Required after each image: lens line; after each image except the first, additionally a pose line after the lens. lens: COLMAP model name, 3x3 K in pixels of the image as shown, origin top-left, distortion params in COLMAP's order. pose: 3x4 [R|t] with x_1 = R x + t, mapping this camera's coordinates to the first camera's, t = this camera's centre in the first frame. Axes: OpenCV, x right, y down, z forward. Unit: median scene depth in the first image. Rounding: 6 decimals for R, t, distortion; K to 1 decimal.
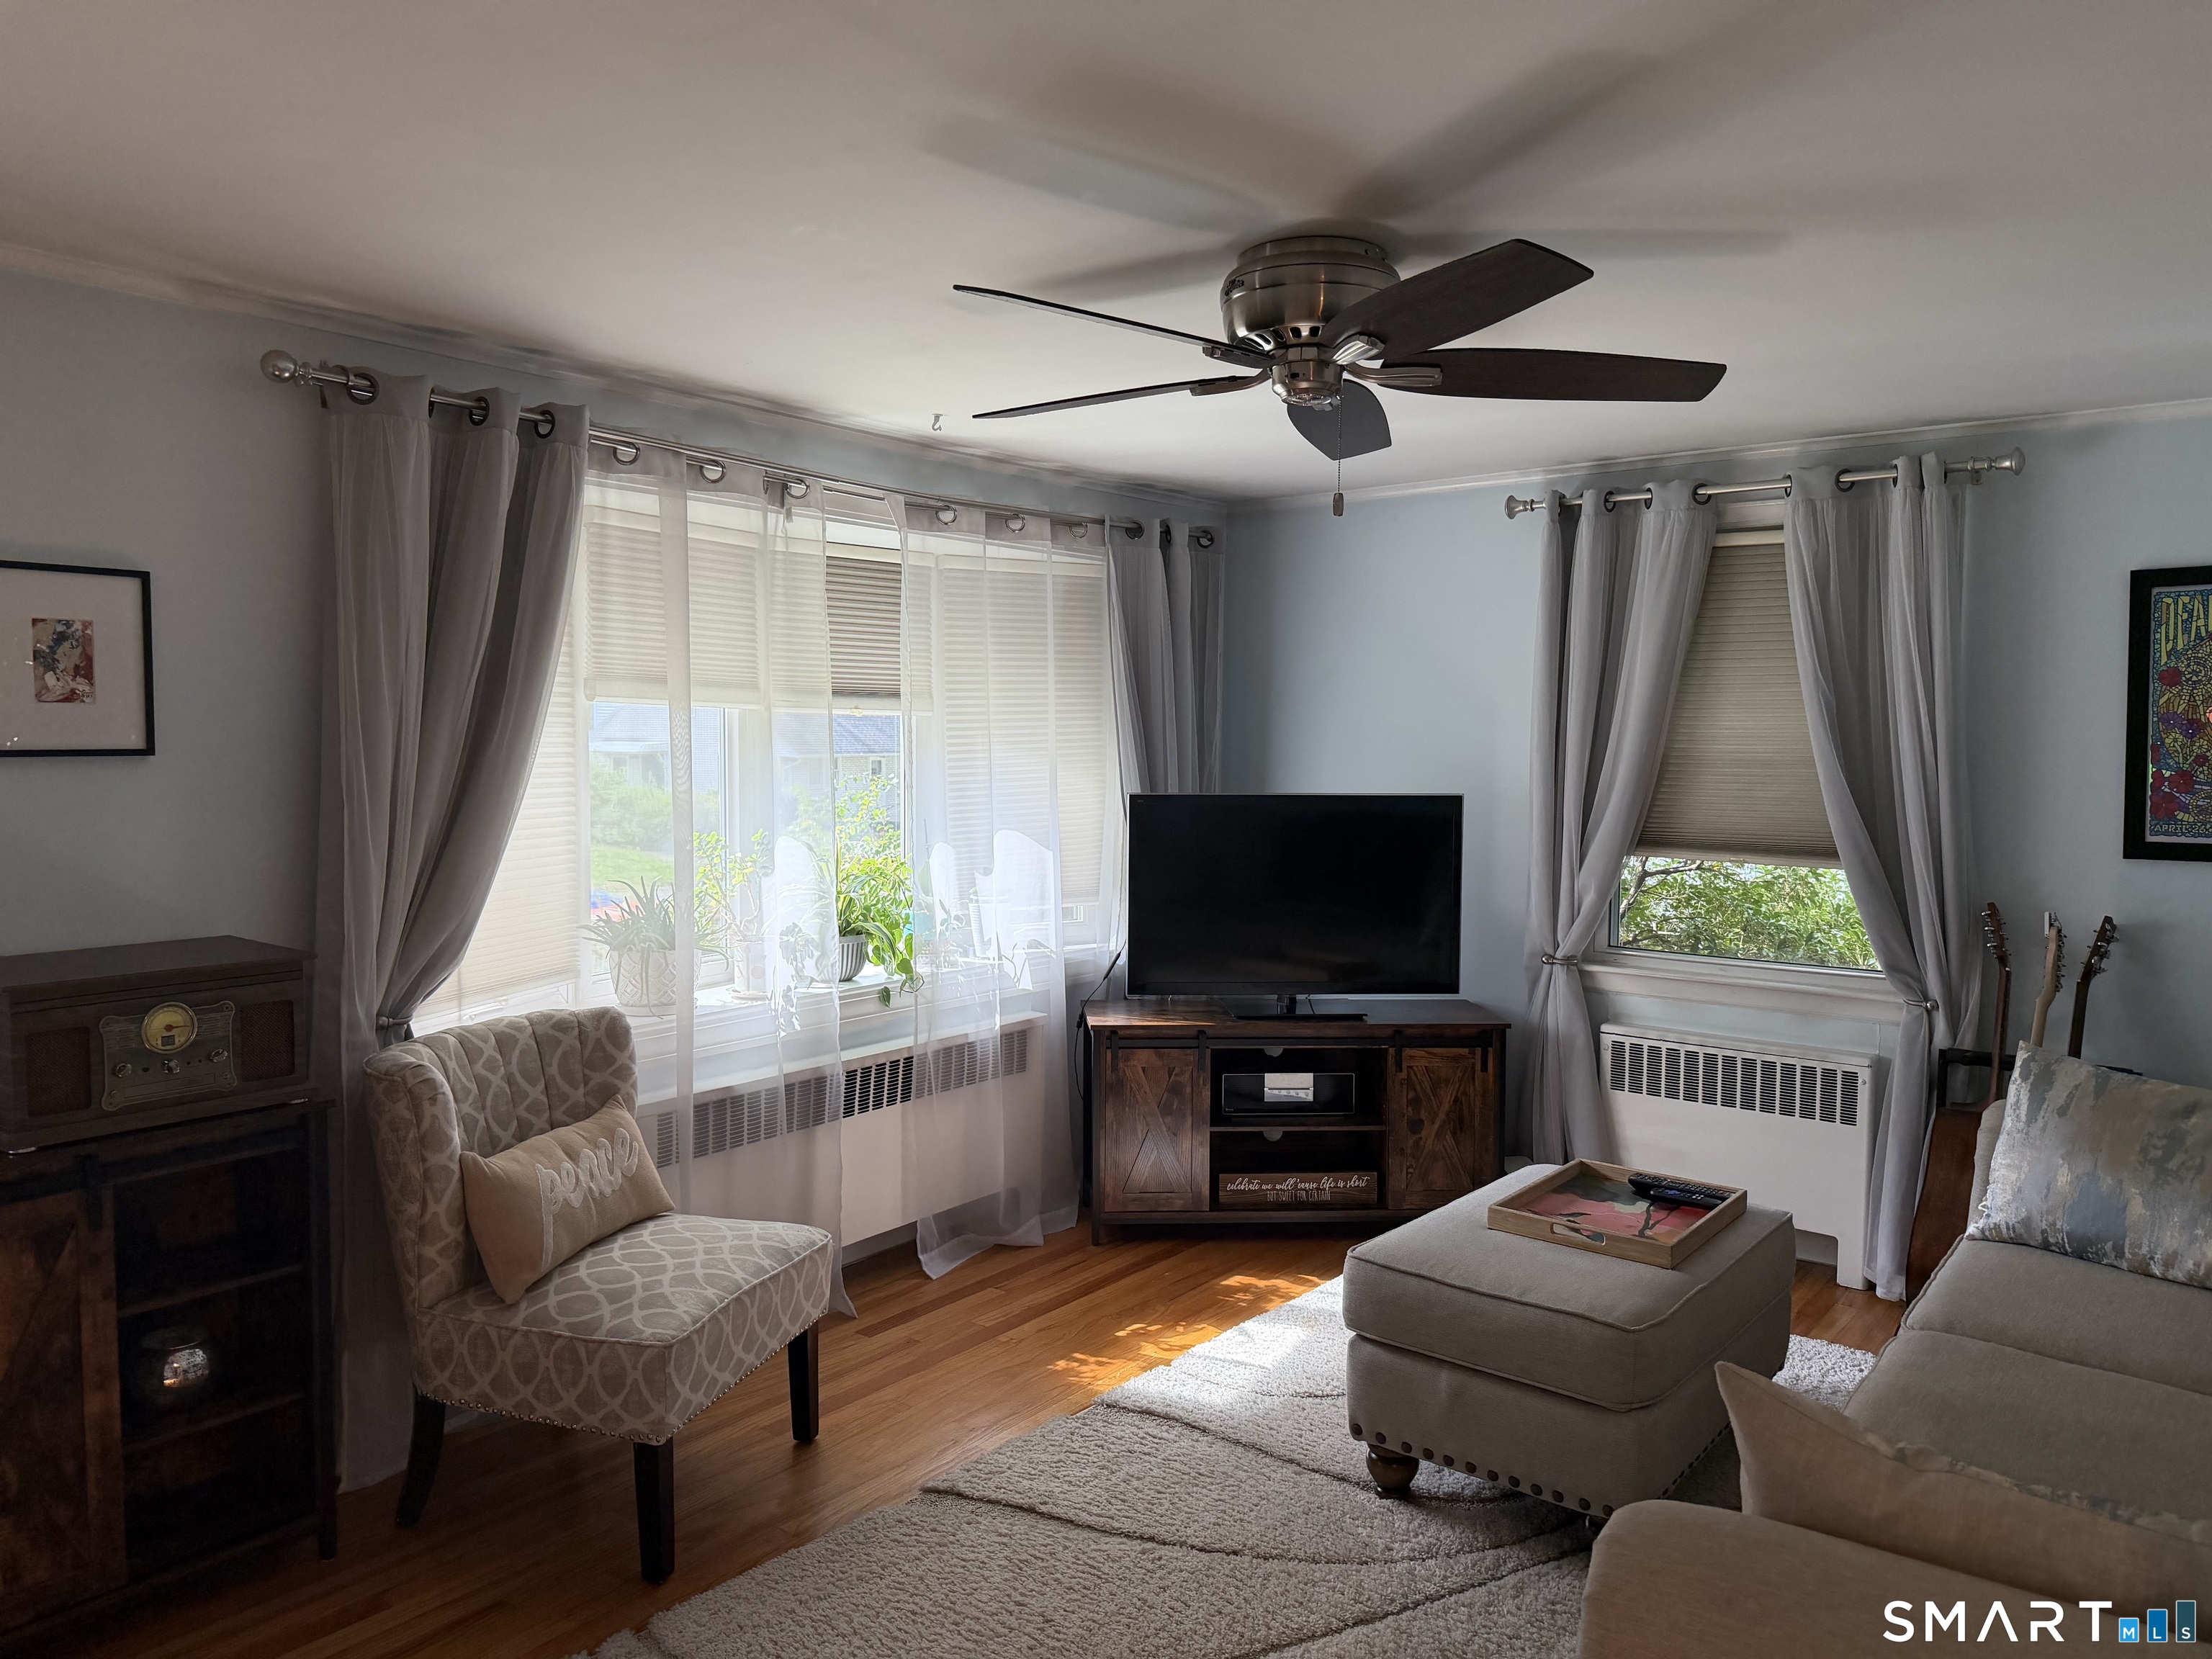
lens RADIAL K [[1552.1, 0, 1099.8], [0, 1552.1, 829.9], [0, 0, 1]] dist [0.080895, -0.134219]
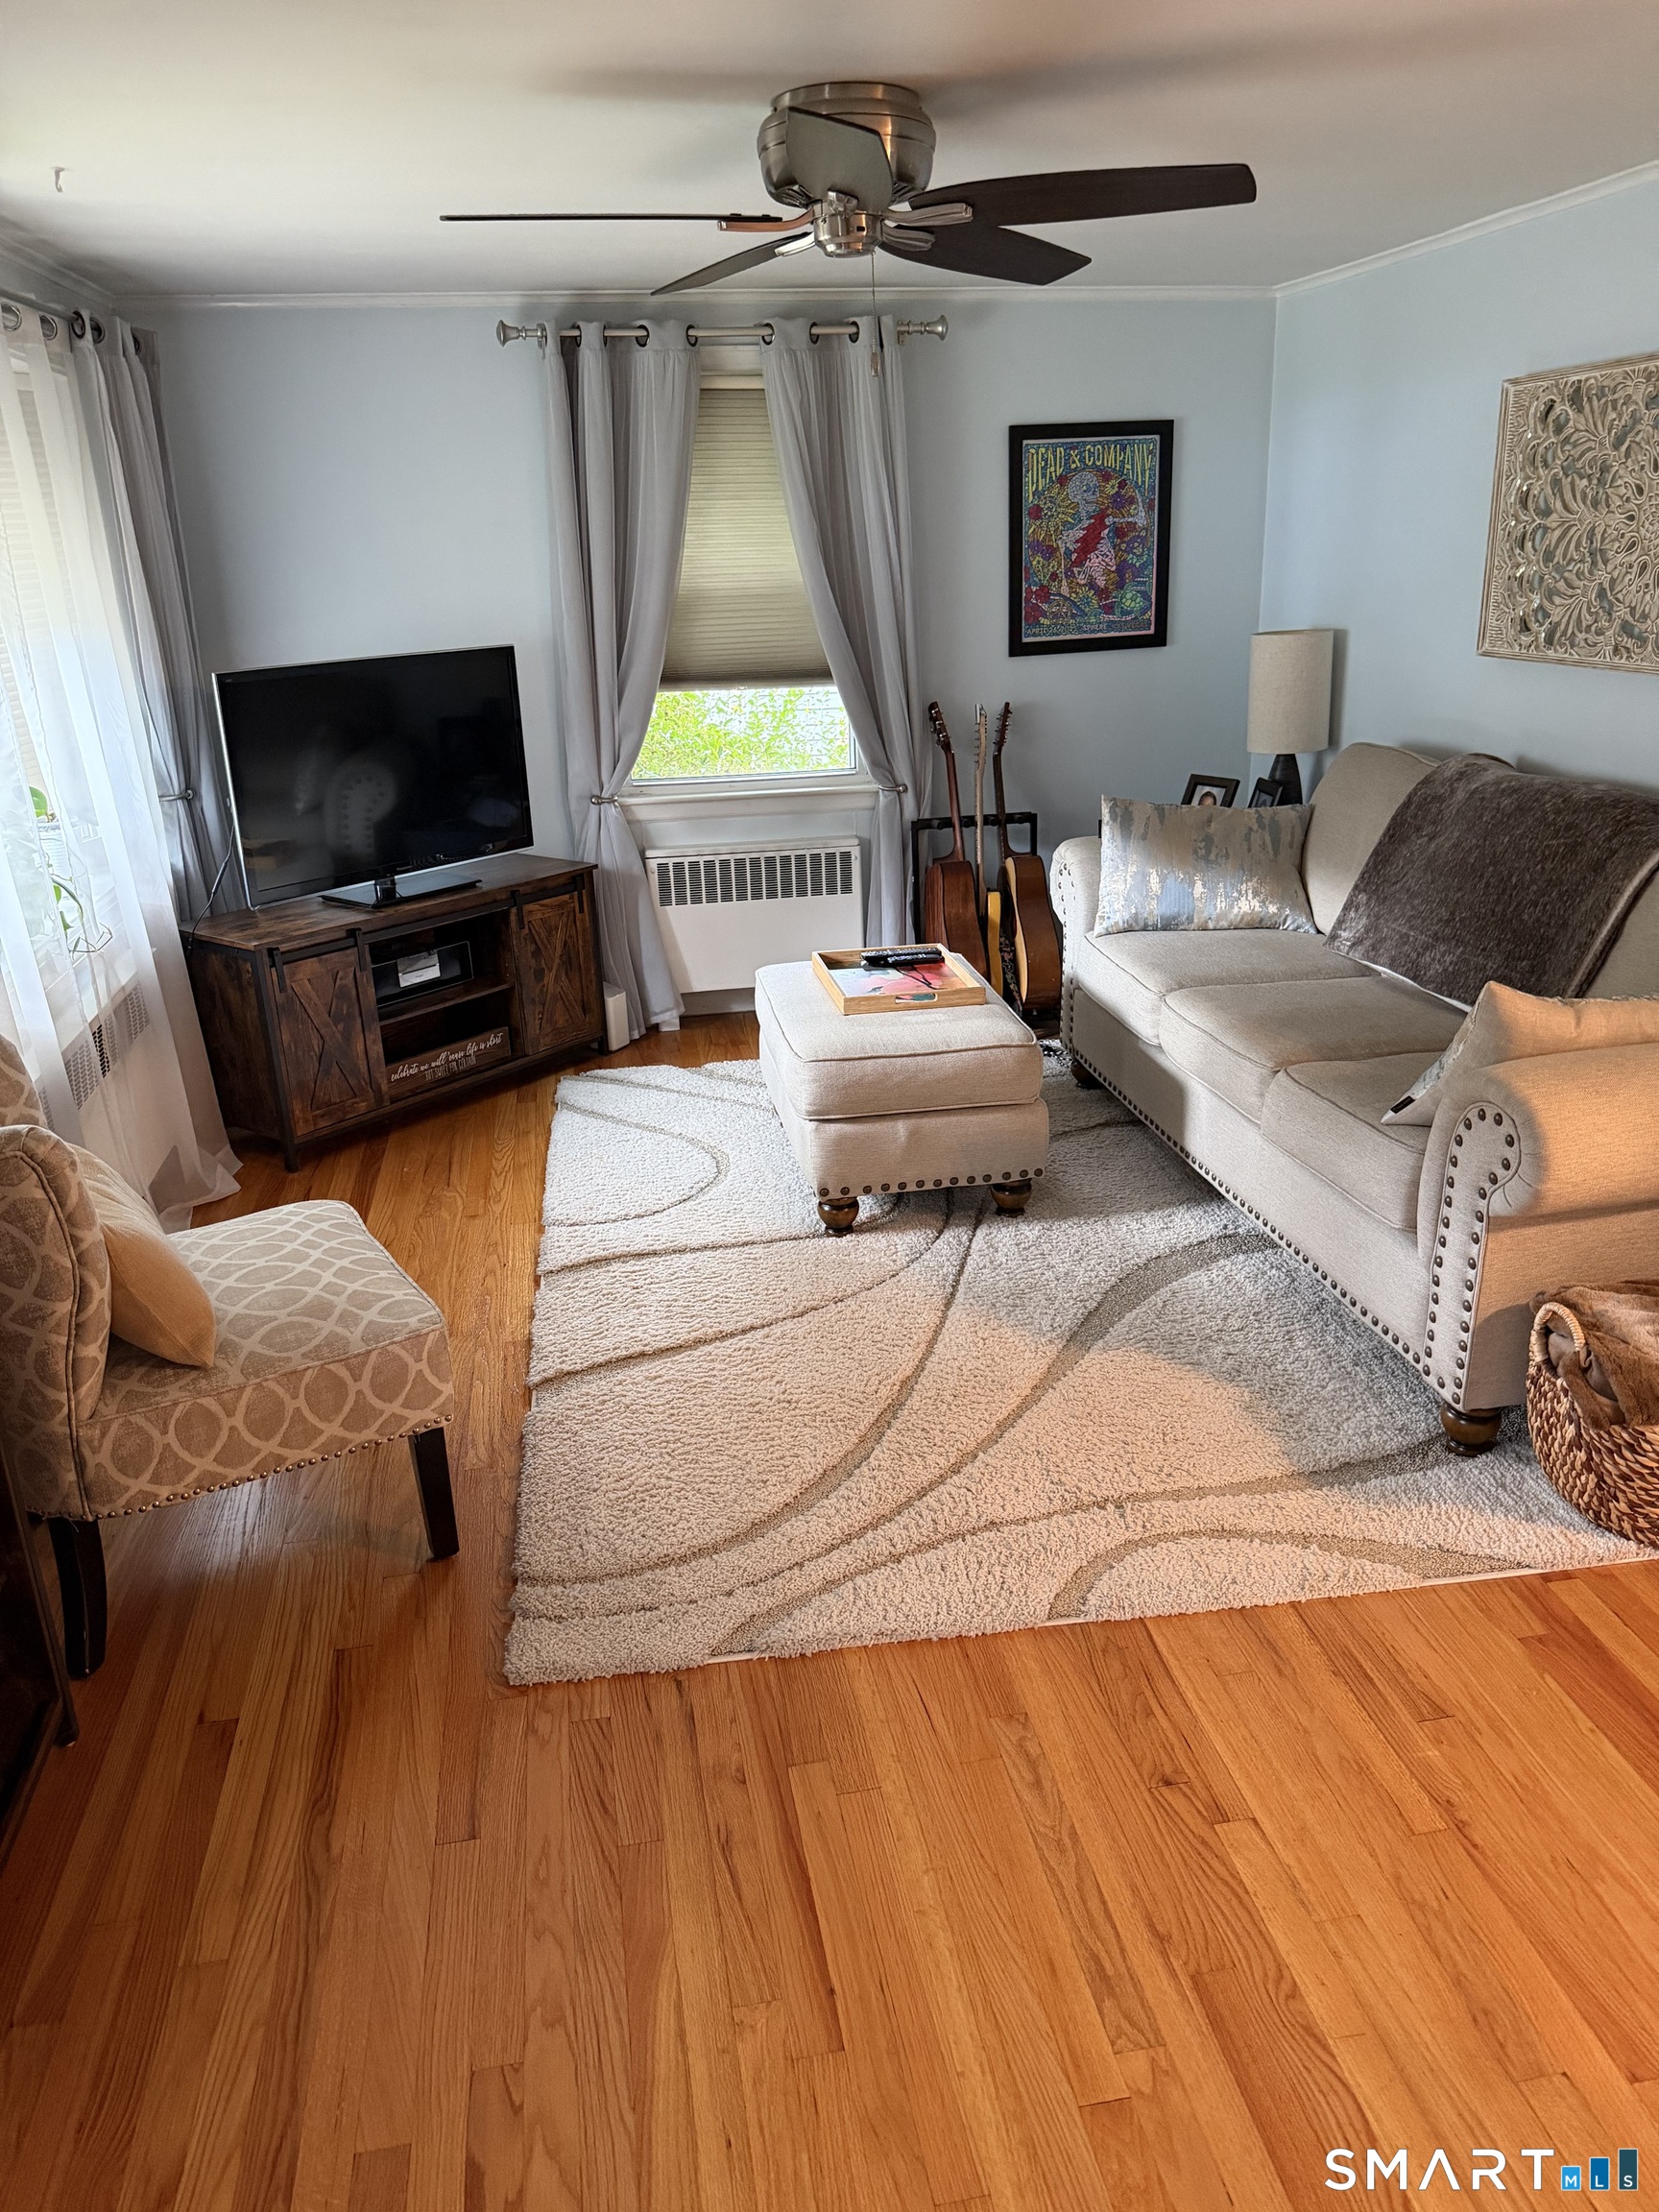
lens RADIAL K [[1552.1, 0, 823.6], [0, 1552.1, 1134.8], [0, 0, 1]] dist [0.080895, -0.134219]
pose [[0.655358, -0.295136, 0.695270, -0.612930], [0.082040, 0.942868, 0.322909, -0.049711], [-0.750850, -0.154581, 0.642129, 0.205534]]
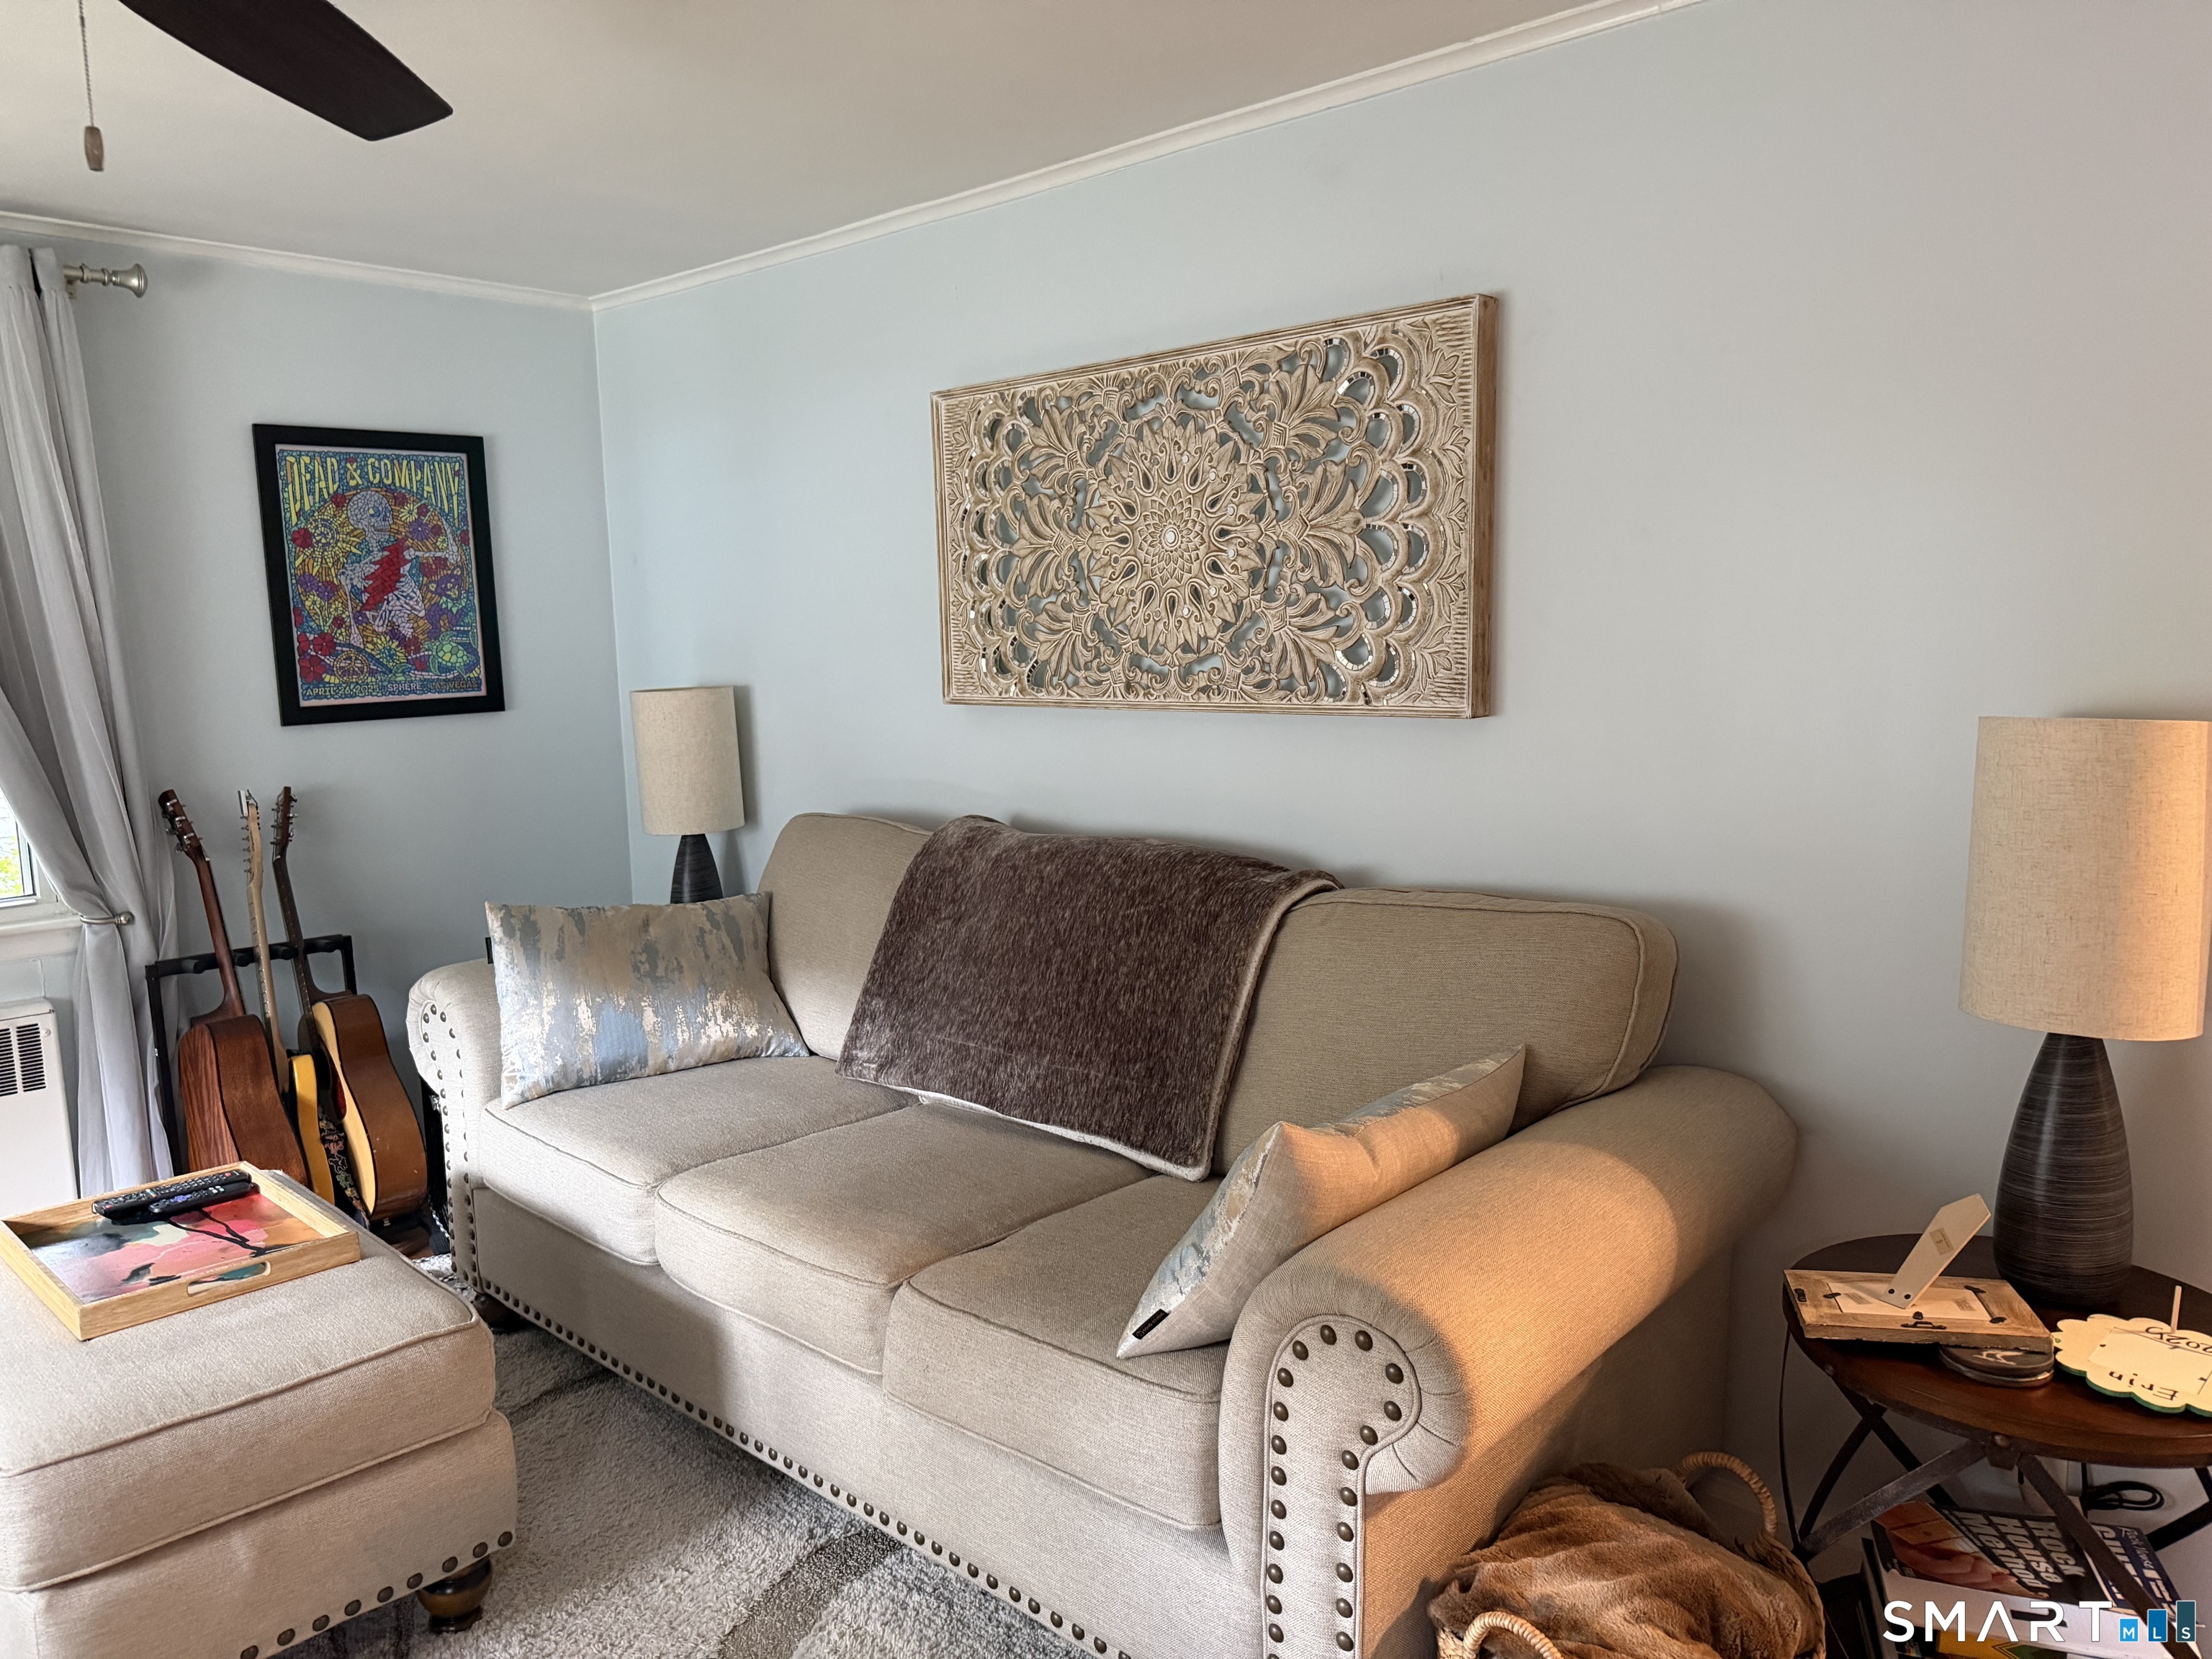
lens RADIAL K [[1552.1, 0, 1099.8], [0, 1552.1, 829.9], [0, 0, 1]] dist [0.080895, -0.134219]
pose [[0.071963, -0.140487, 0.987464, -0.325004], [0.076492, 0.987892, 0.134973, -0.012595], [-0.994470, 0.065820, 0.081838, 0.487886]]
